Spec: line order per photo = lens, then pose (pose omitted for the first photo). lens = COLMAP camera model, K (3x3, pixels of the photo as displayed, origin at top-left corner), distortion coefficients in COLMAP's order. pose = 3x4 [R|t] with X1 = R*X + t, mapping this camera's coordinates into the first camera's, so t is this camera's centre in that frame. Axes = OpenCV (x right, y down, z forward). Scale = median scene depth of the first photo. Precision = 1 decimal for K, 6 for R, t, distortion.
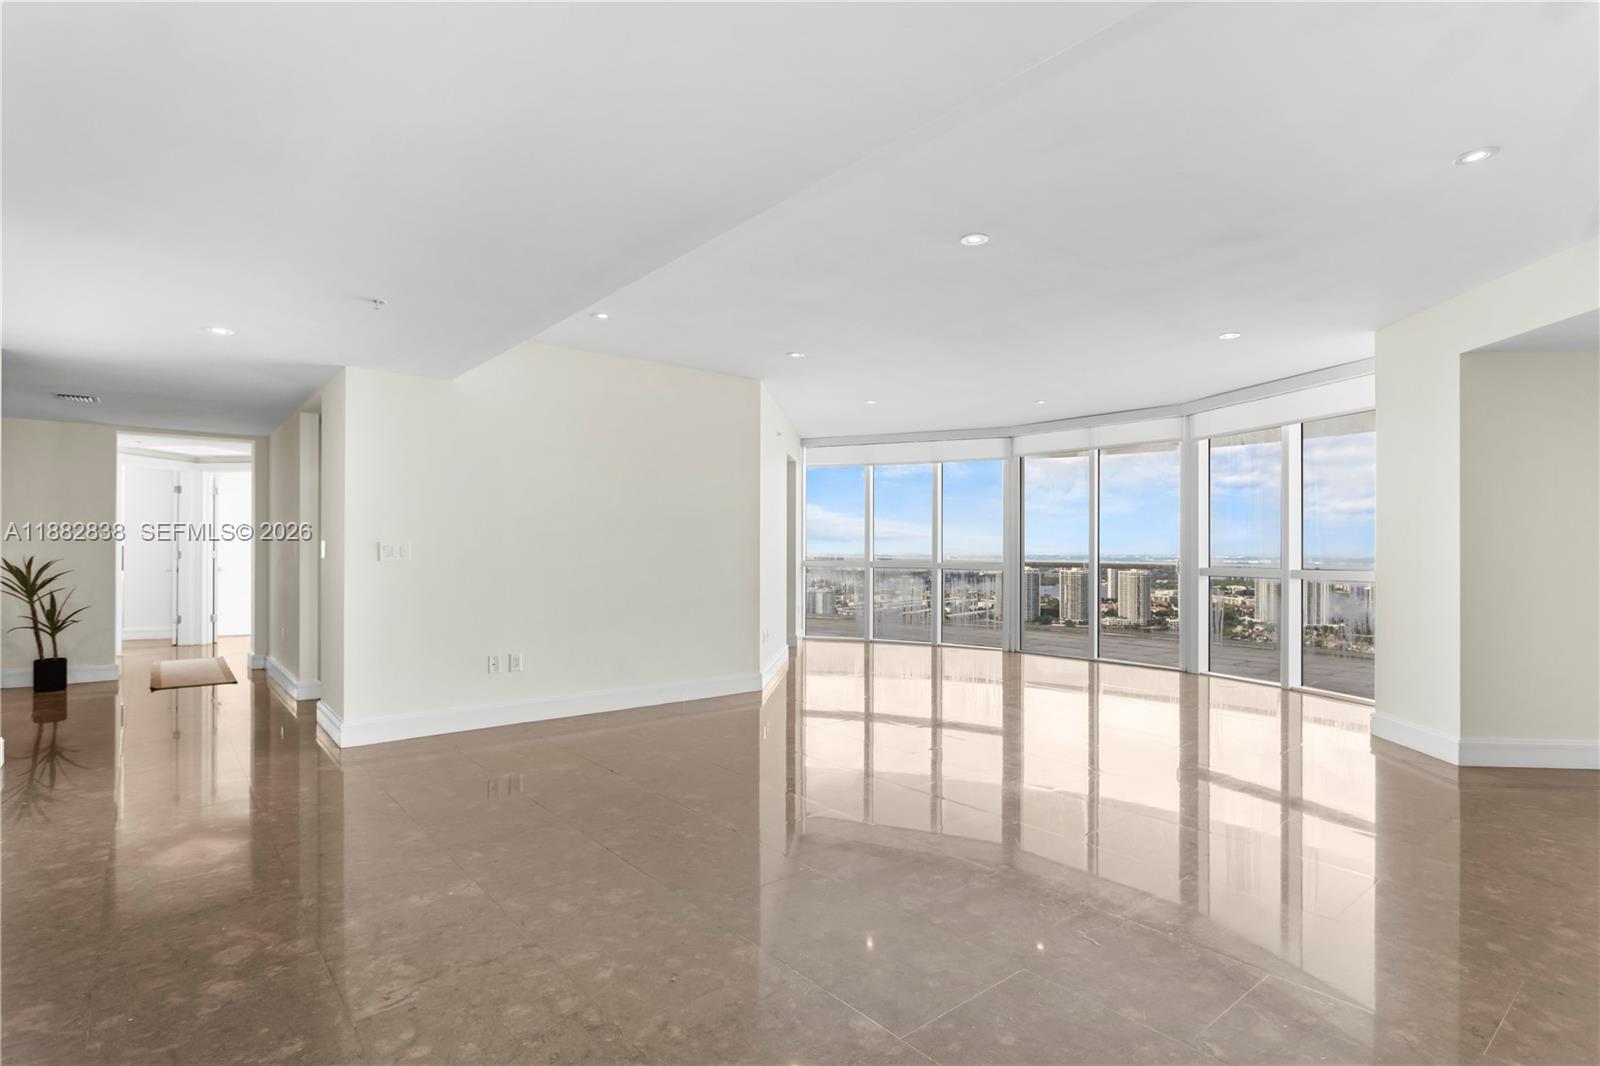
lens RADIAL K [[820.1, 0, 799.2], [0, 820.1, 541.9], [0, 0, 1]] dist [-0.006008, -0.000926]
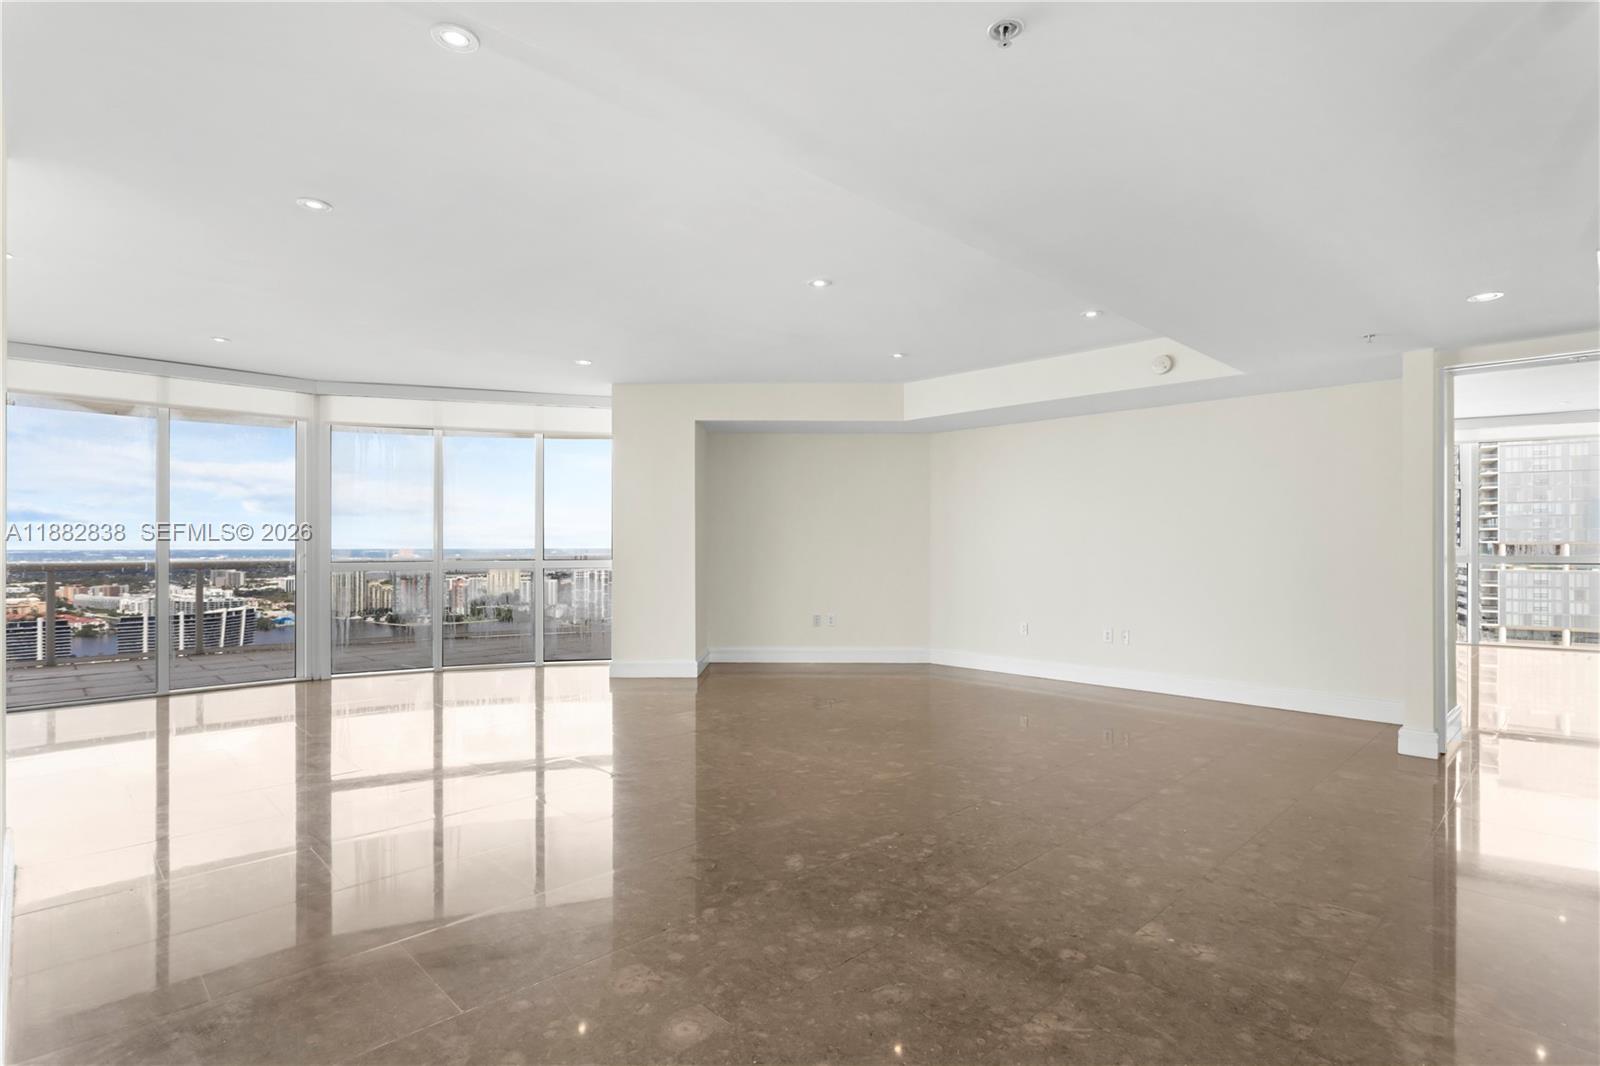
lens RADIAL K [[820.1, 0, 798.2], [0, 820.1, 537.8], [0, 0, 1]] dist [-0.006008, -0.000926]
pose [[-0.112117, 0.004059, 0.993687, -0.435544], [-0.007605, 0.999959, -0.004942, 0.003388], [-0.993666, -0.008111, -0.112081, 0.522246]]
